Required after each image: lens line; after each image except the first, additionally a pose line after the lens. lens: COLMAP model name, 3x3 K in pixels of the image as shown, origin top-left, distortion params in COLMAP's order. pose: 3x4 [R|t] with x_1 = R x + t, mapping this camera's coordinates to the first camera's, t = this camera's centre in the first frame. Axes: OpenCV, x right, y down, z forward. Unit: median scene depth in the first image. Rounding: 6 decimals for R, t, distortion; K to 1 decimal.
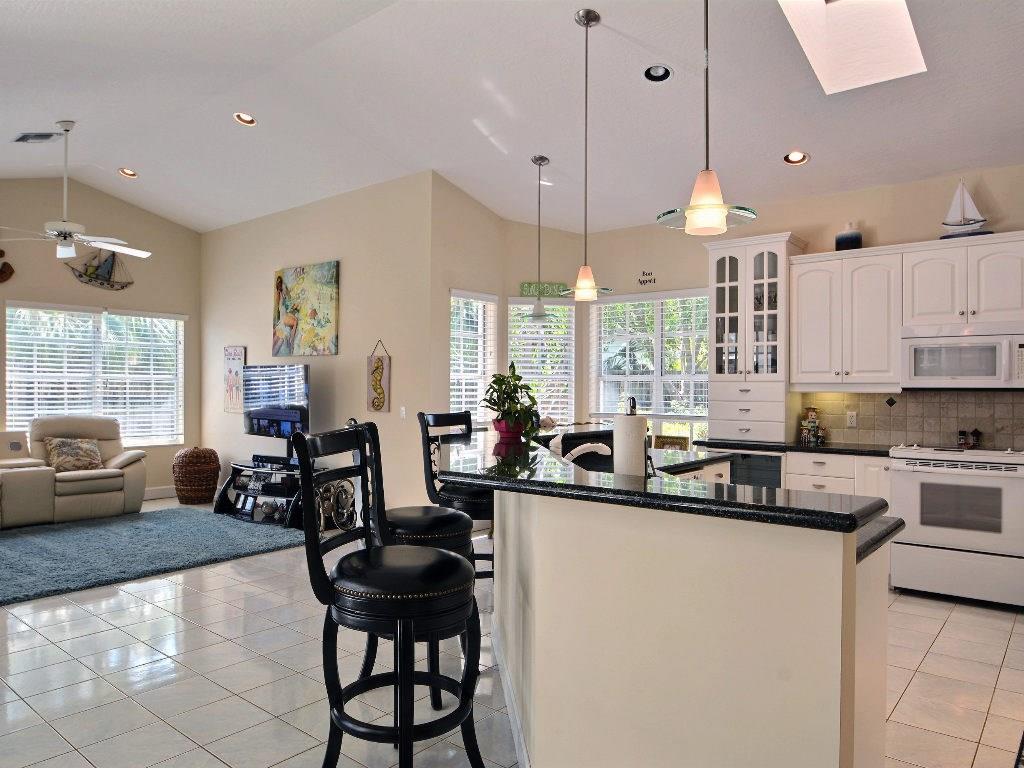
lens RADIAL K [[700.5, 0, 506.6], [0, 700.5, 390.2], [0, 0, 1]] dist [-0.029370, 0.001447]
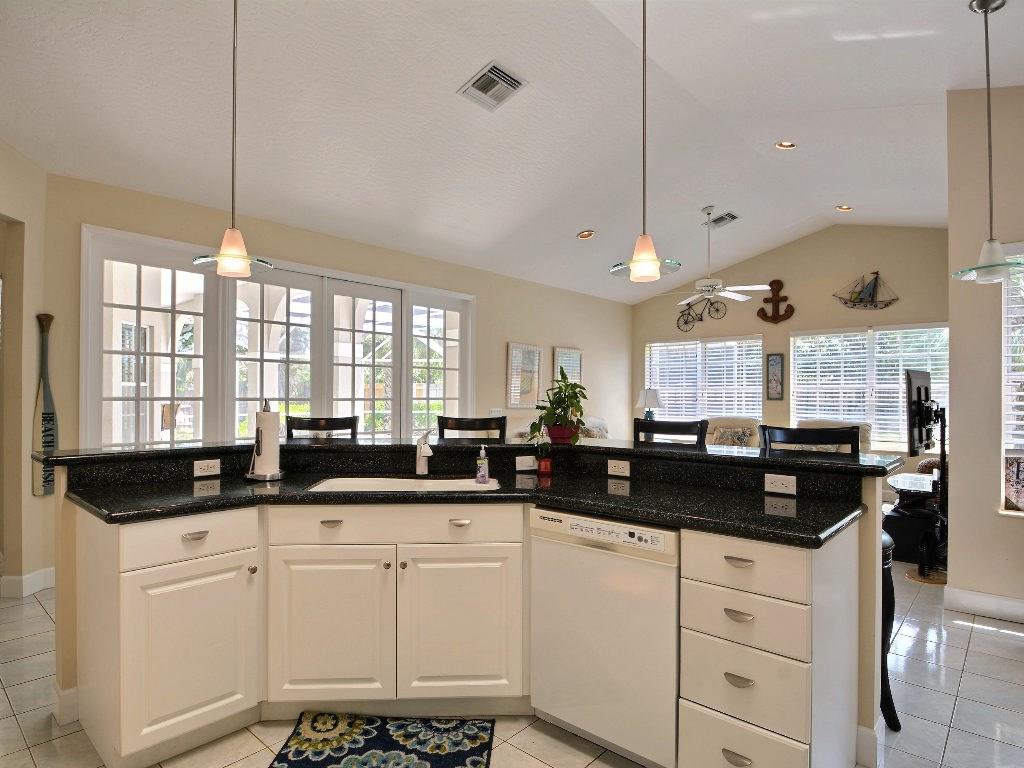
lens RADIAL K [[557.8, 0, 506.2], [0, 557.8, 393.6], [0, 0, 1]] dist [0.000385, 0.000340]
pose [[-0.025013, -0.006694, -0.999665, 0.395362], [-0.004910, 0.999966, -0.006573, 0.000581], [0.999675, 0.004744, -0.025045, 0.483665]]
